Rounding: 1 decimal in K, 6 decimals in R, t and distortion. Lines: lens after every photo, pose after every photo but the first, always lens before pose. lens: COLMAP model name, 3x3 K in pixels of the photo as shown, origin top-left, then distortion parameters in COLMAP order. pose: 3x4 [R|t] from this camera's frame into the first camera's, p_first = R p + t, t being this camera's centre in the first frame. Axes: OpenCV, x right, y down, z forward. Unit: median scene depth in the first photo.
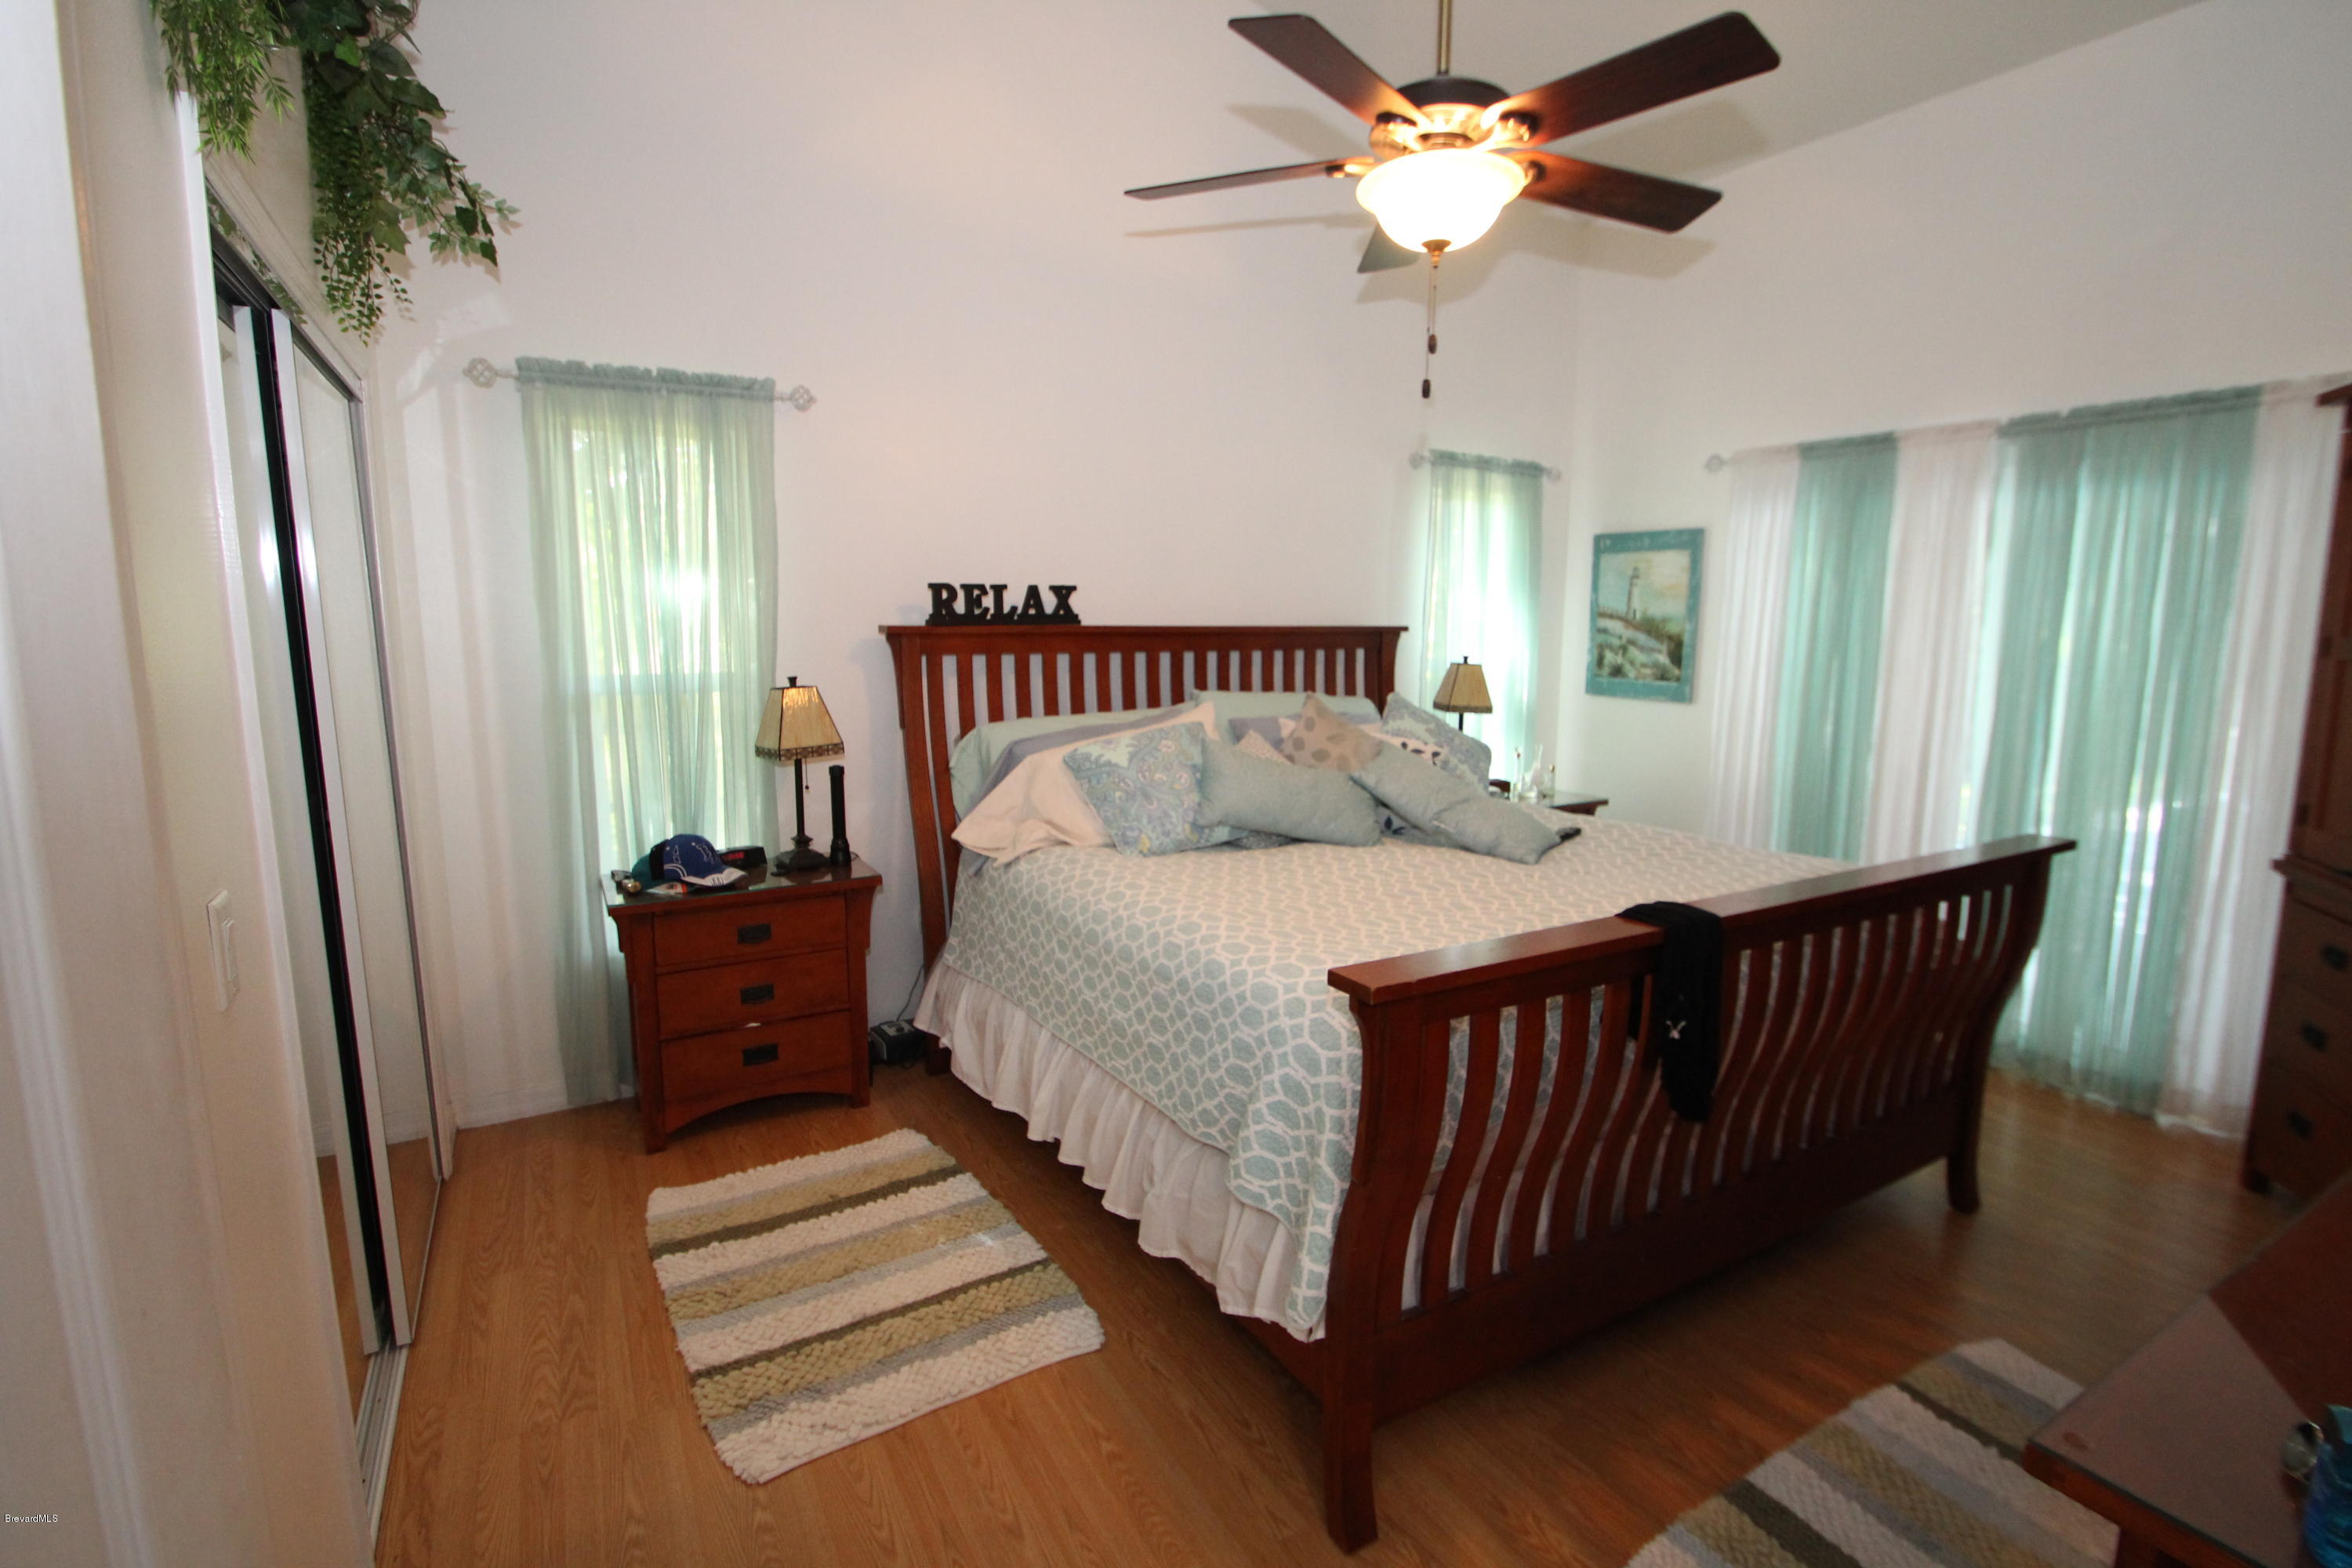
lens RADIAL K [[1110.6, 0, 1180.0], [0, 1110.6, 782.8], [0, 0, 1]] dist [-0.001268, -0.012417]
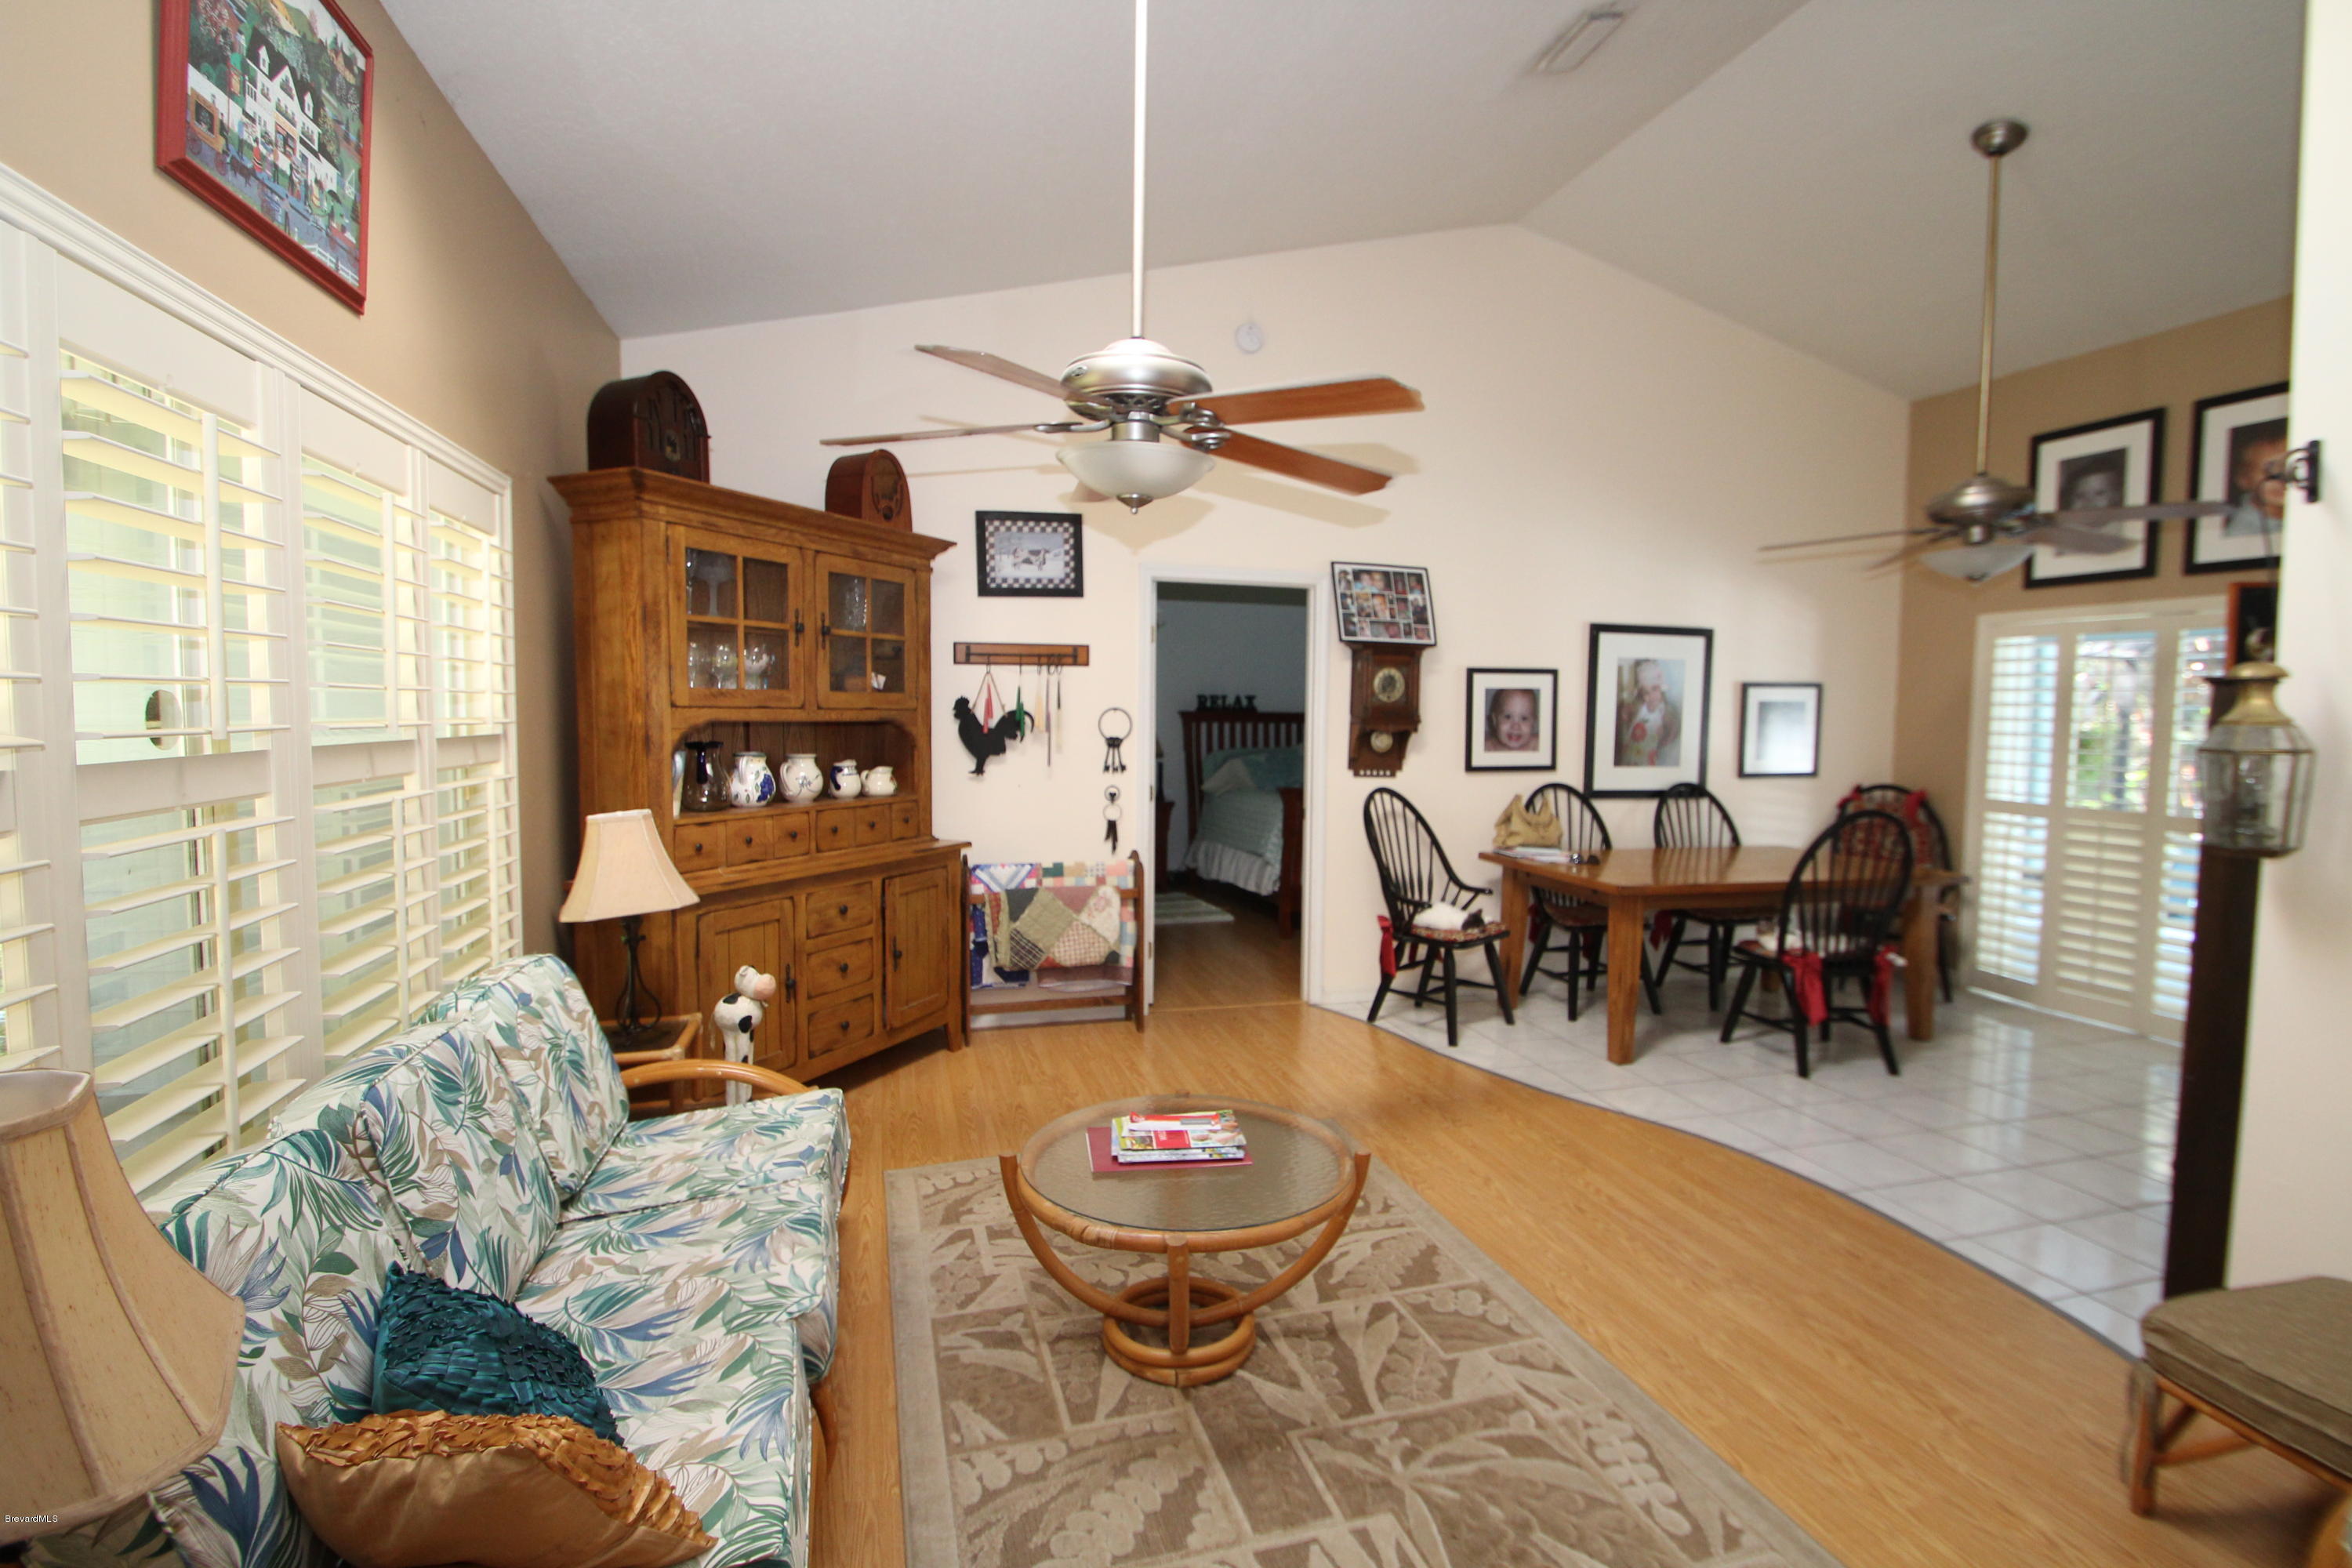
lens RADIAL K [[1110.6, 0, 1173.8], [0, 1110.6, 780.3], [0, 0, 1]] dist [-0.001268, -0.012417]
pose [[0.967342, 0.025384, -0.252200, 0.369485], [-0.047969, 0.995326, -0.083811, 0.233211], [0.248894, 0.093171, 0.964039, -1.456326]]
